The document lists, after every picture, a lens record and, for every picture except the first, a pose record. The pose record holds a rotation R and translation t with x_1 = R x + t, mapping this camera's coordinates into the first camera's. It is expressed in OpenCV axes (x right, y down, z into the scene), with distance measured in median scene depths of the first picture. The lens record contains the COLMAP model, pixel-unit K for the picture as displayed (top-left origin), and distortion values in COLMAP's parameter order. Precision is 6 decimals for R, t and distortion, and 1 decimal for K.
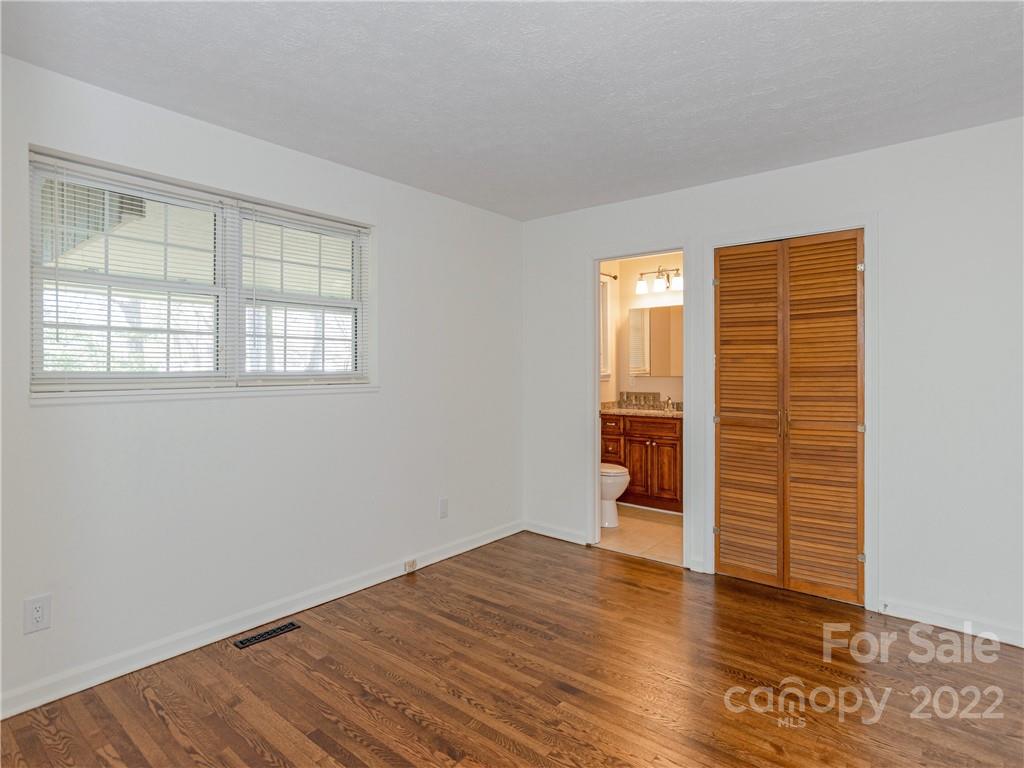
lens RADIAL K [[551.3, 0, 524.6], [0, 551.3, 363.8], [0, 0, 1]] dist [-0.025744, 0.008990]
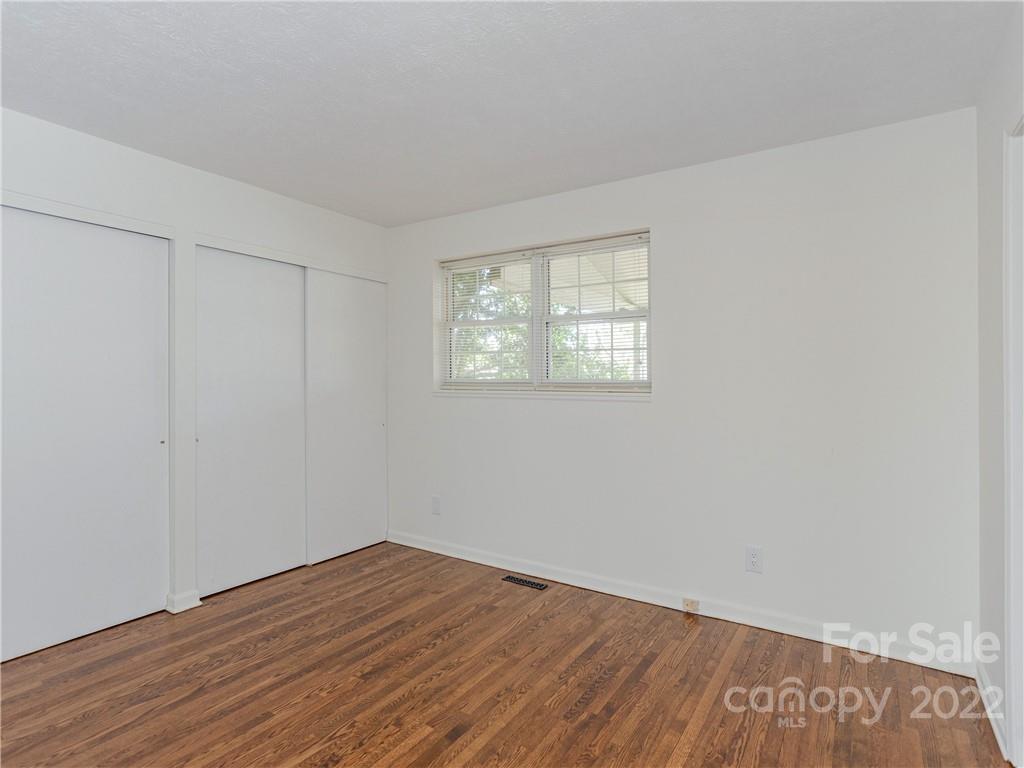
lens RADIAL K [[551.3, 0, 511.3], [0, 551.3, 381.8], [0, 0, 1]] dist [-0.025744, 0.008990]
pose [[0.090749, 0.005057, -0.995861, 0.810885], [0.006929, 0.999960, 0.005709, 0.012639], [0.995850, -0.007418, 0.090711, 0.839211]]
